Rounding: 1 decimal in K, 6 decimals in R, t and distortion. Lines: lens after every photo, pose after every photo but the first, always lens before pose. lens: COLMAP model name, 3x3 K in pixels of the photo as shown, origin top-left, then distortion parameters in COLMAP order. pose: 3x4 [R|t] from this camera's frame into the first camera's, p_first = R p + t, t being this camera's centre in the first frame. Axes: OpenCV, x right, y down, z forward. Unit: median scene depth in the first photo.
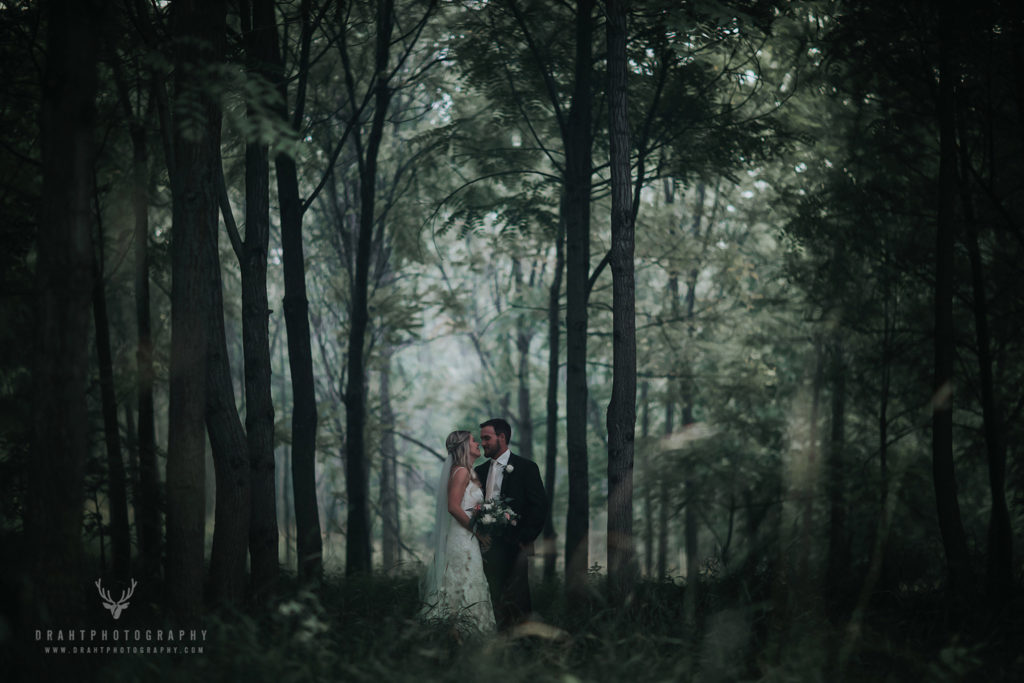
lens RADIAL K [[2505.5, 0, 512.0], [0, 2505.5, 341.5], [0, 0, 1]] dist [-0.006695, 0.054110]
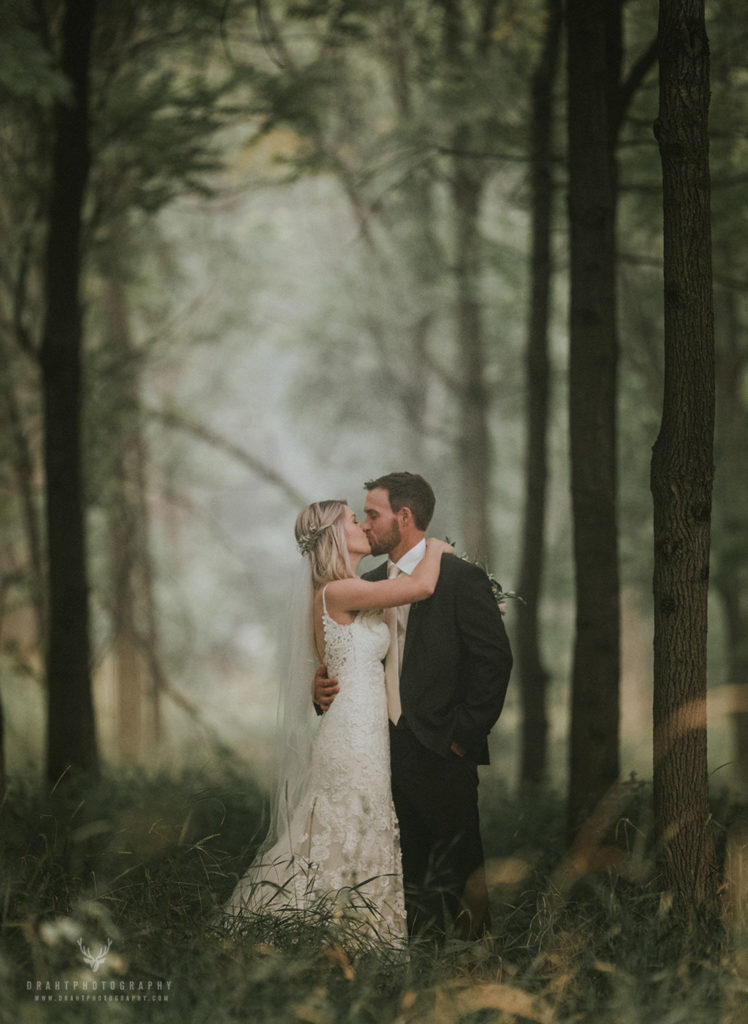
lens RADIAL K [[6783.3, 0, 374.0], [0, 6783.3, 512.0], [0, 0, 1]] dist [0.391678, -6.651159]
pose [[0.999942, -0.005492, -0.009246, -0.000691], [0.006047, 0.998116, 0.061053, -0.017745], [0.008894, -0.061106, 0.998092, -0.114521]]
